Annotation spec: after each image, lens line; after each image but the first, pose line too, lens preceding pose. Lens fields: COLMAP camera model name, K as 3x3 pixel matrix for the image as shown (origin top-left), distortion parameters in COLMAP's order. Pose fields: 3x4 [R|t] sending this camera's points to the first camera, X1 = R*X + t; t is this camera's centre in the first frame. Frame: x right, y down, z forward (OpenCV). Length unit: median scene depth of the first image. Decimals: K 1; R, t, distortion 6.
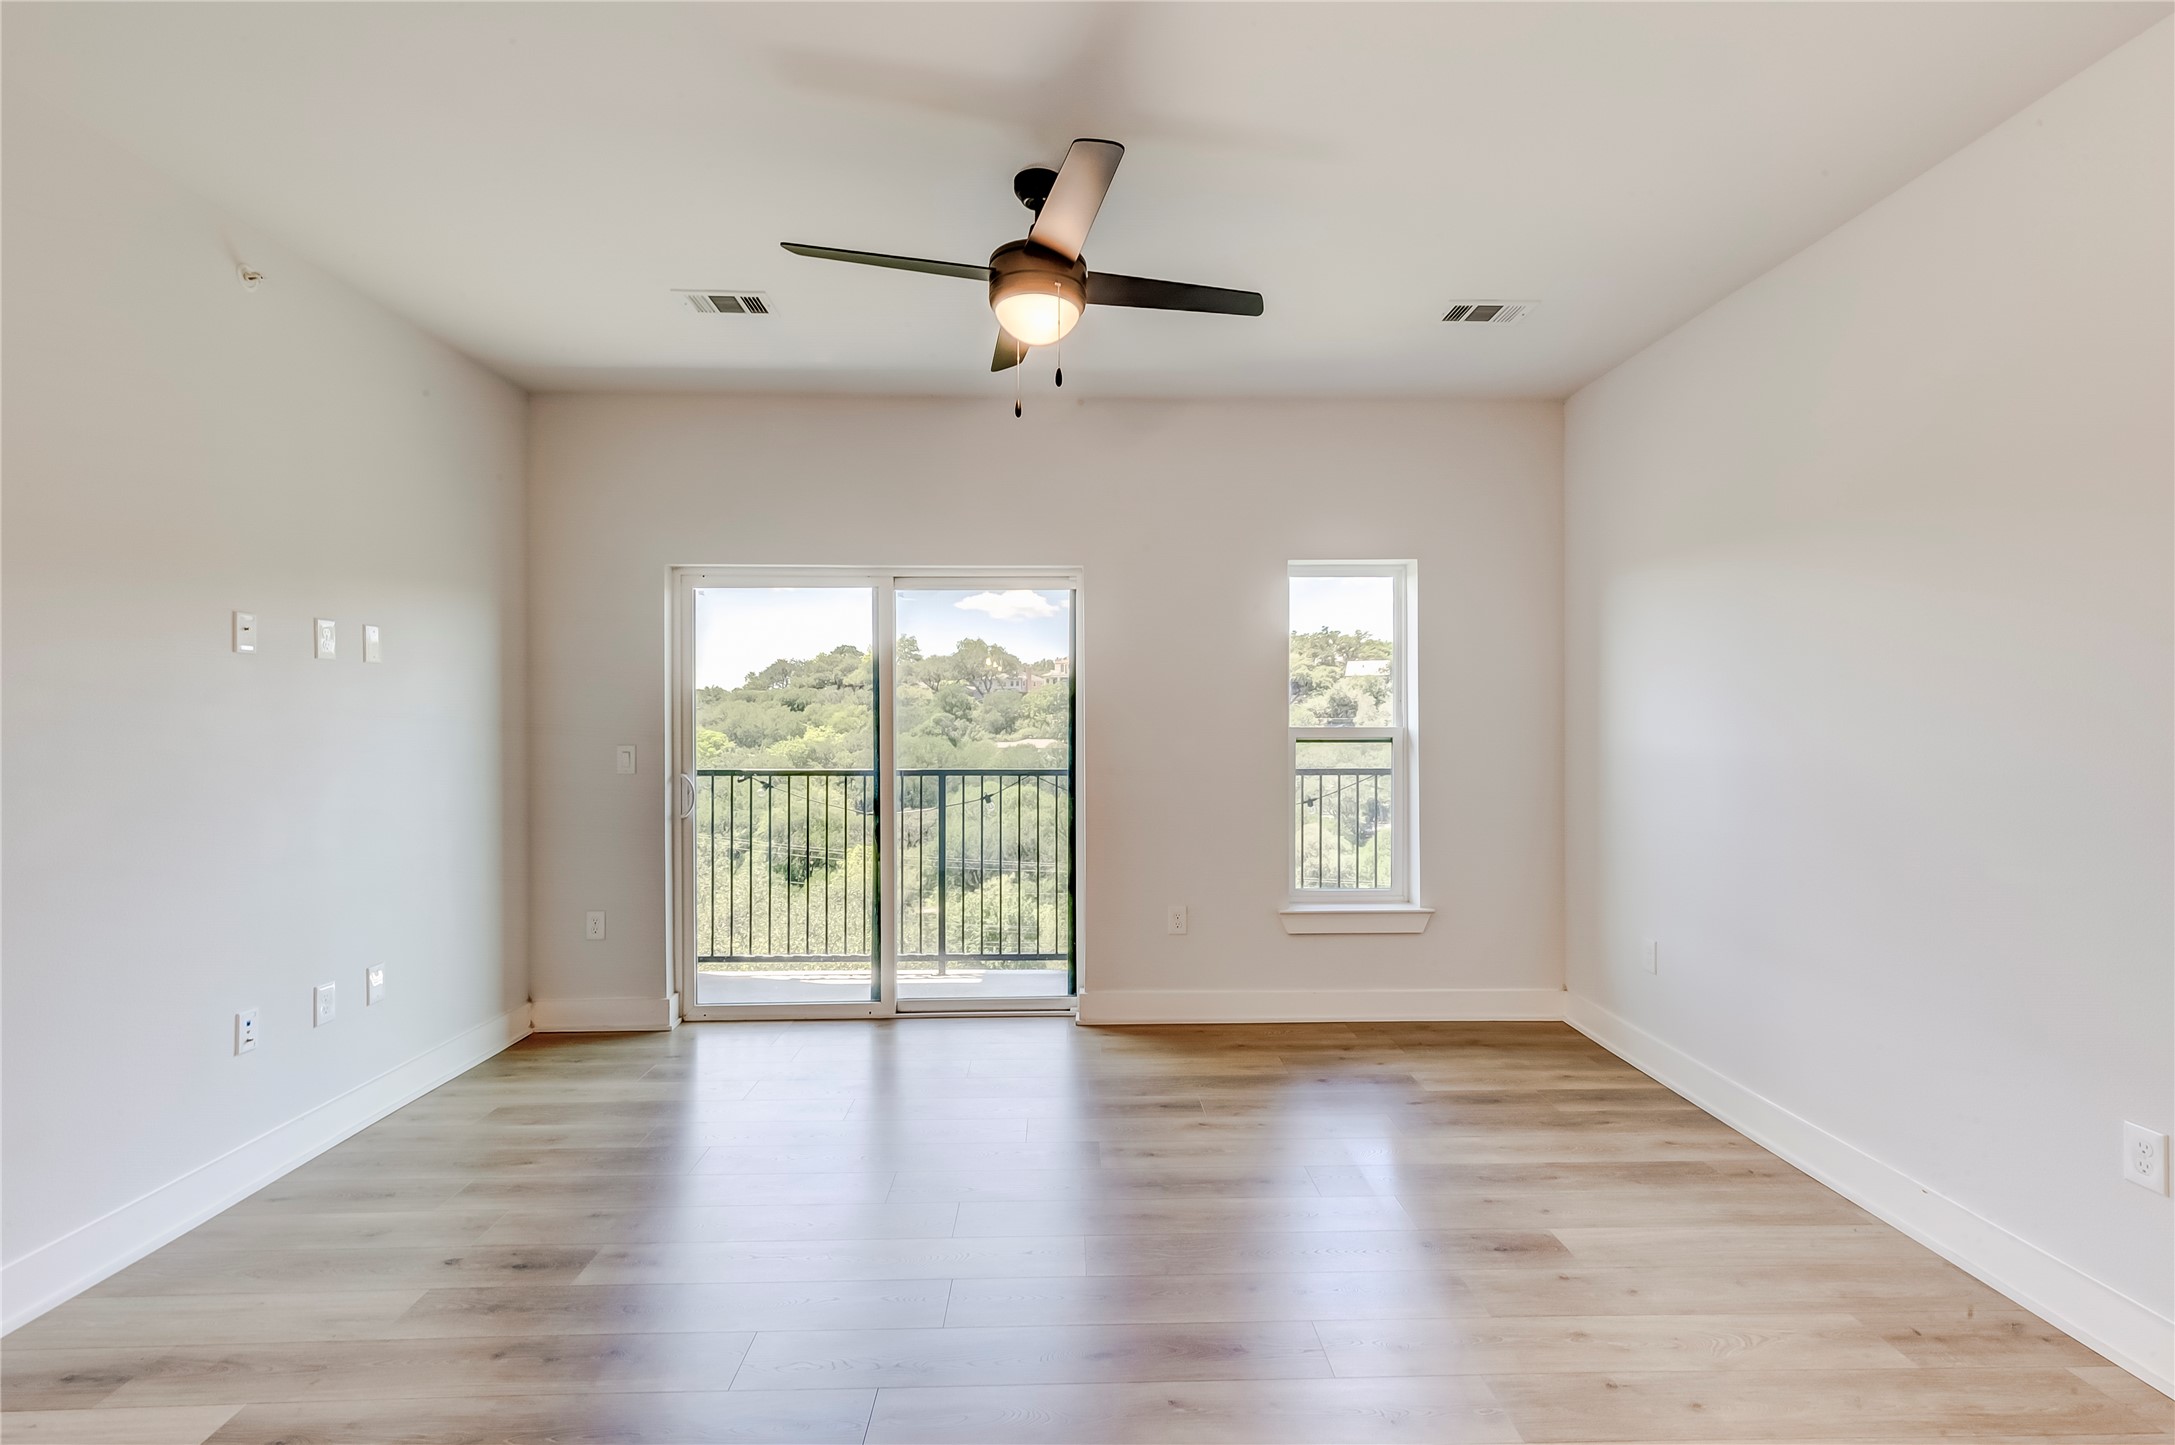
lens RADIAL K [[990.2, 0, 1097.8], [0, 990.2, 718.8], [0, 0, 1]] dist [0.007400, 0.000013]
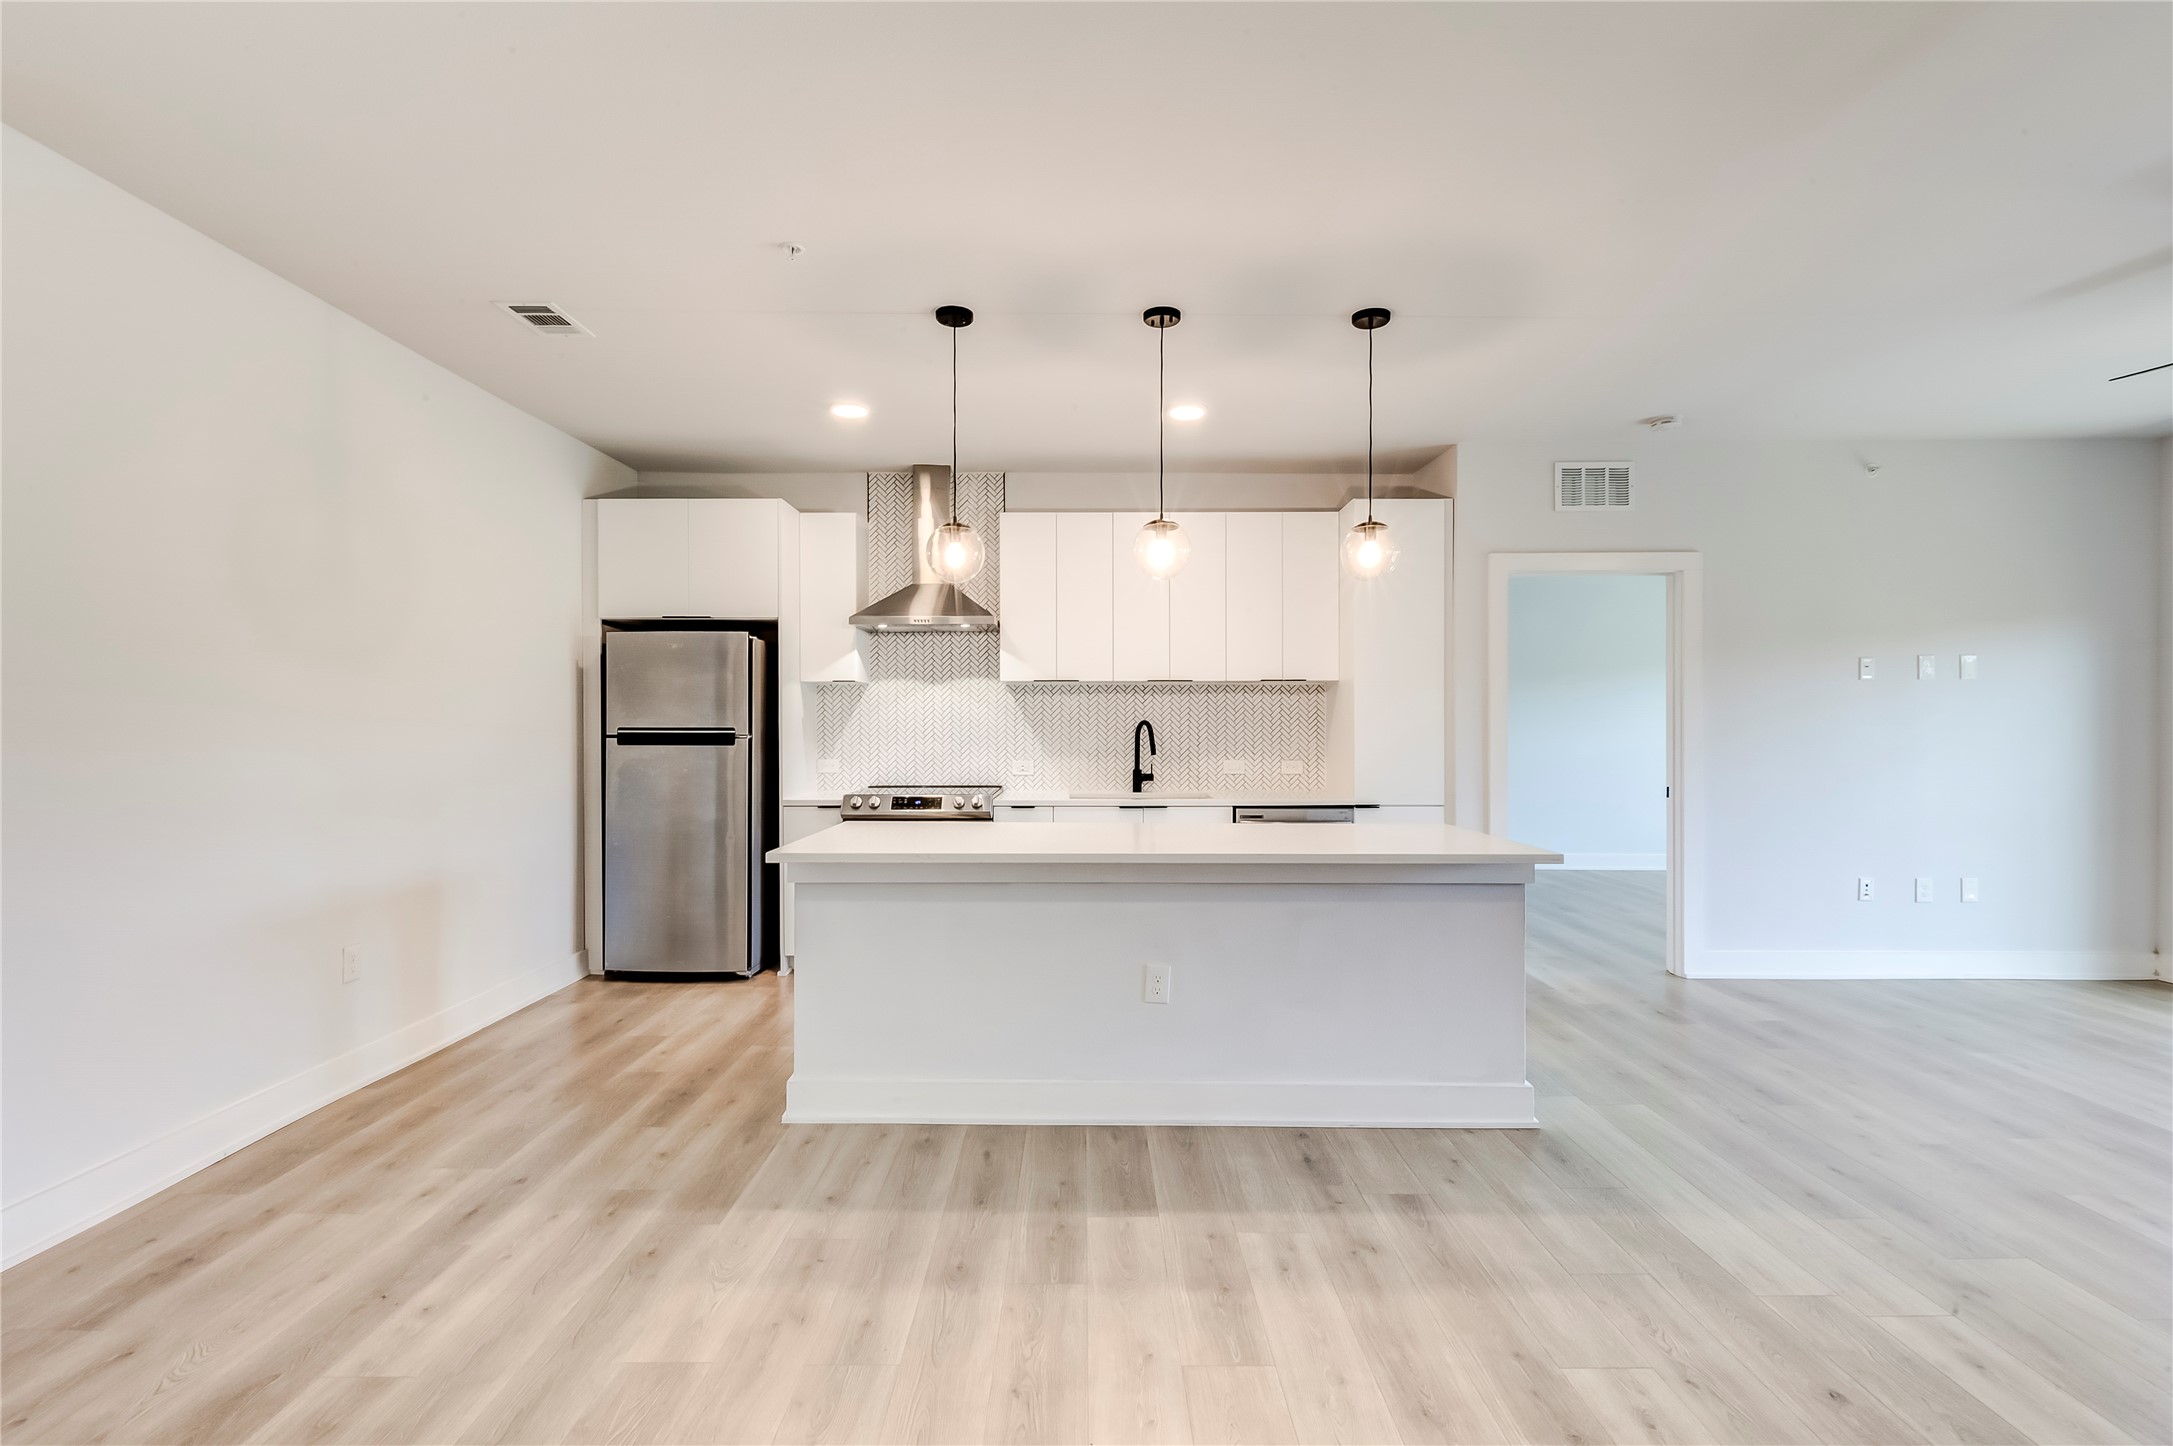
lens RADIAL K [[989.3, 0, 1089.1], [0, 989.3, 732.3], [0, 0, 1]] dist [0.007400, 0.000013]
pose [[-0.027065, 0.008667, -0.999596, 0.609879], [0.007451, 0.999936, 0.008468, 0.001899], [0.999606, -0.007219, -0.027128, -0.222046]]
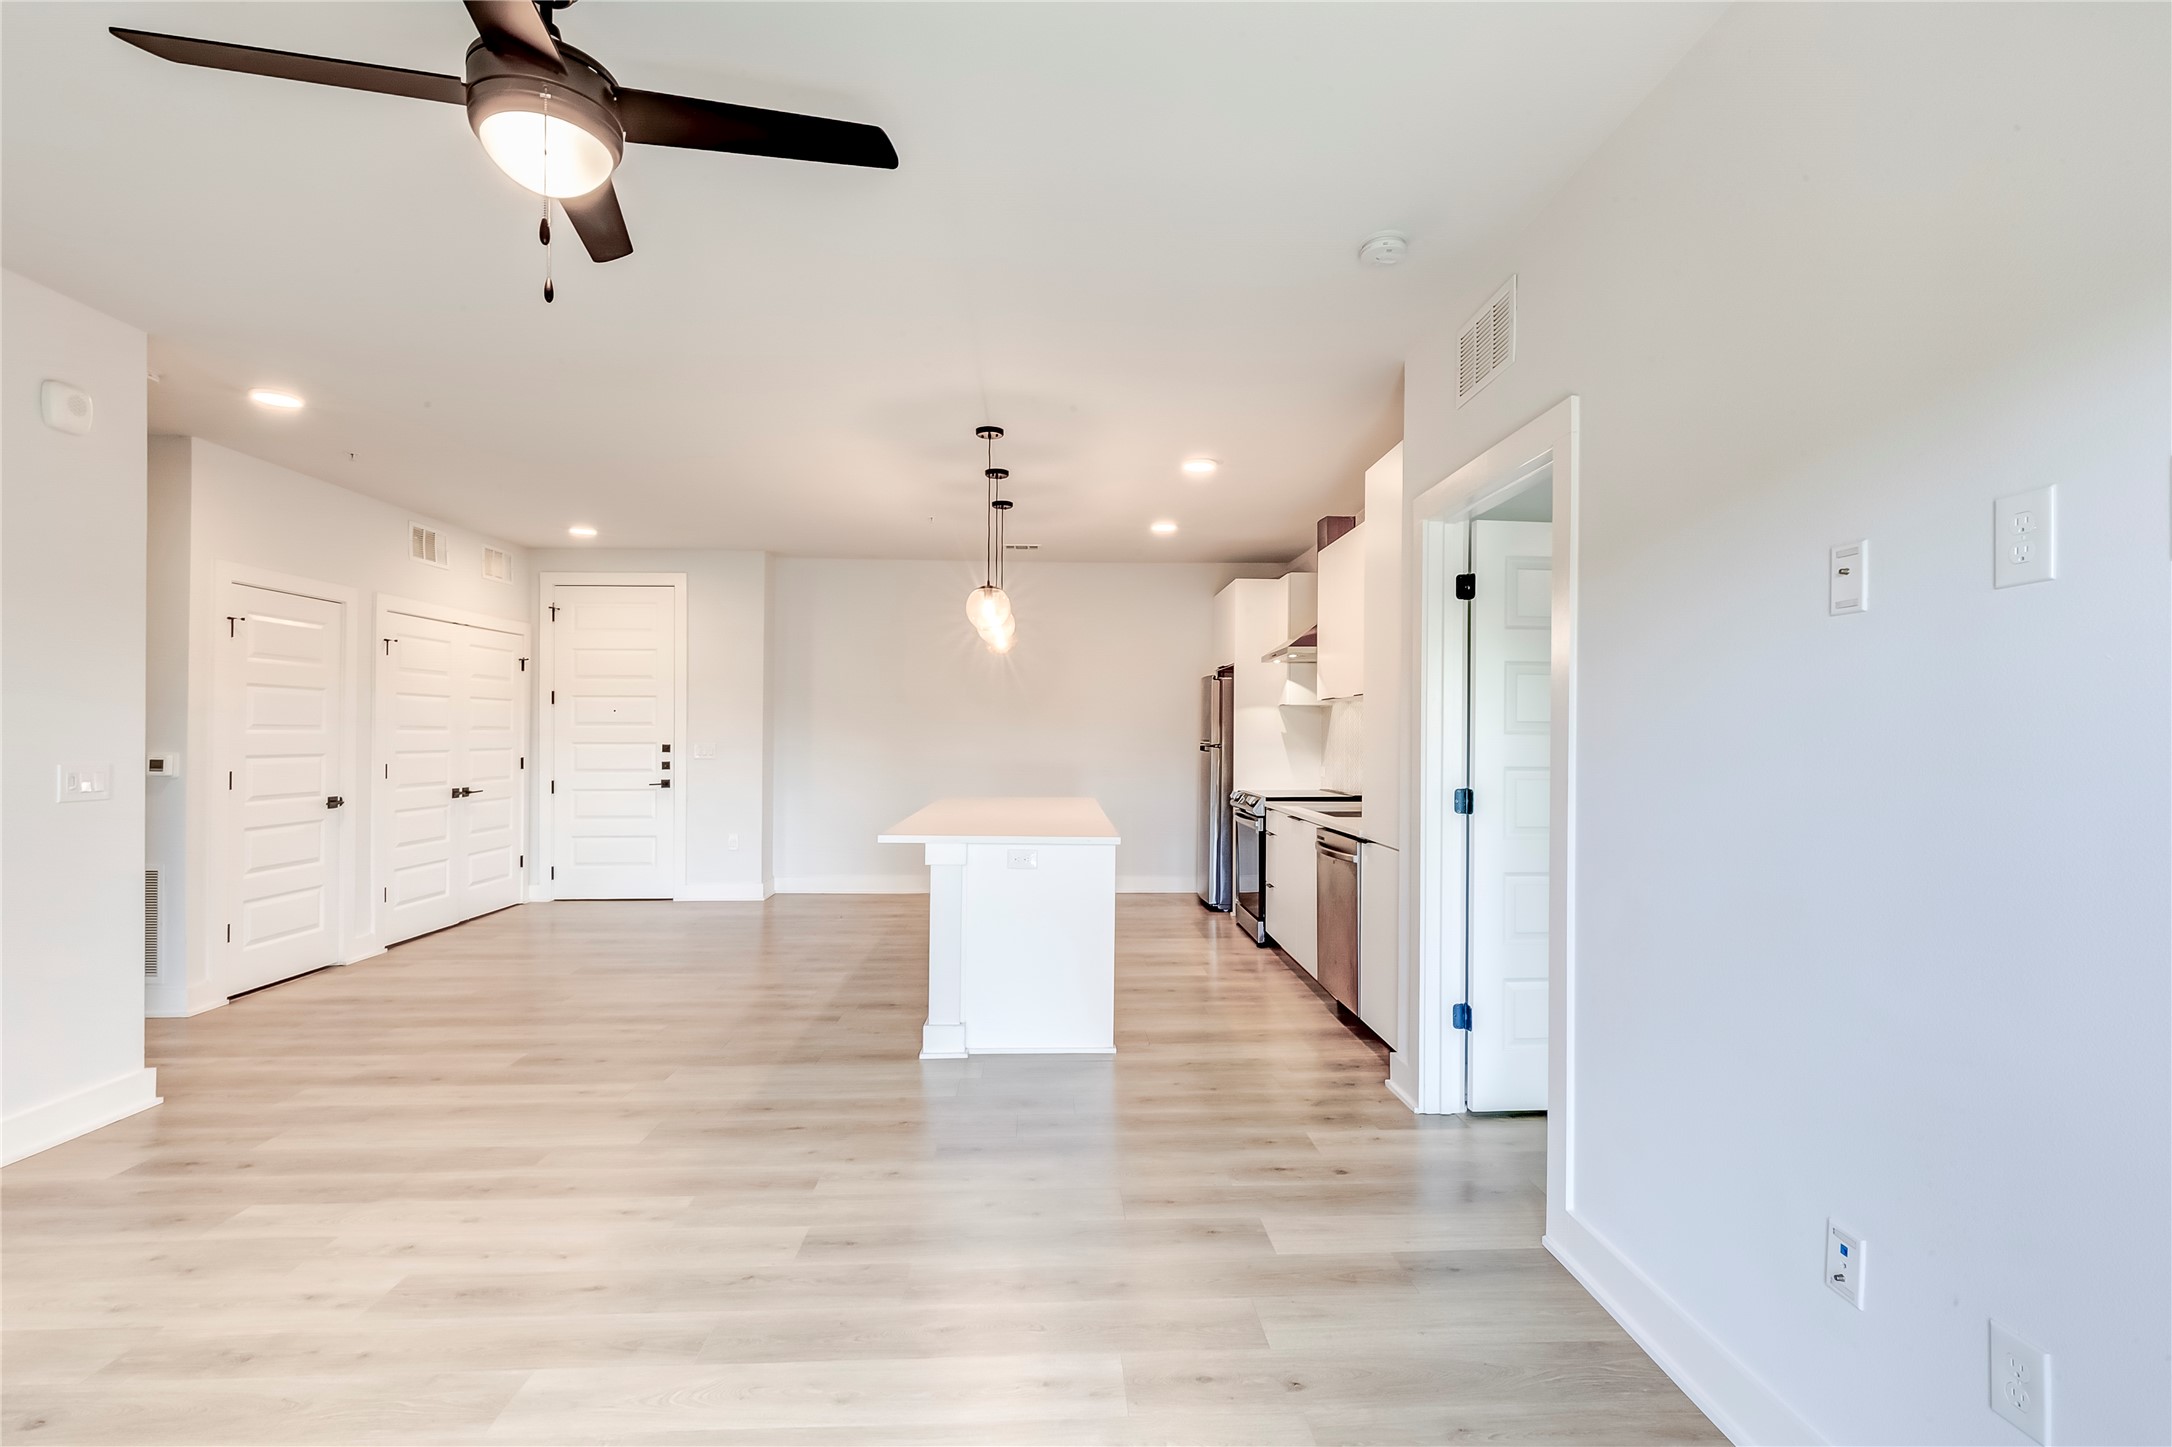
lens RADIAL K [[988.8, 0, 1096.6], [0, 988.8, 731.0], [0, 0, 1]] dist [0.007400, 0.000013]
pose [[-0.999864, -0.004986, -0.015716, -0.256757], [-0.004862, 0.999957, -0.007934, 0.003090], [0.015755, -0.007857, -0.999845, 0.987654]]
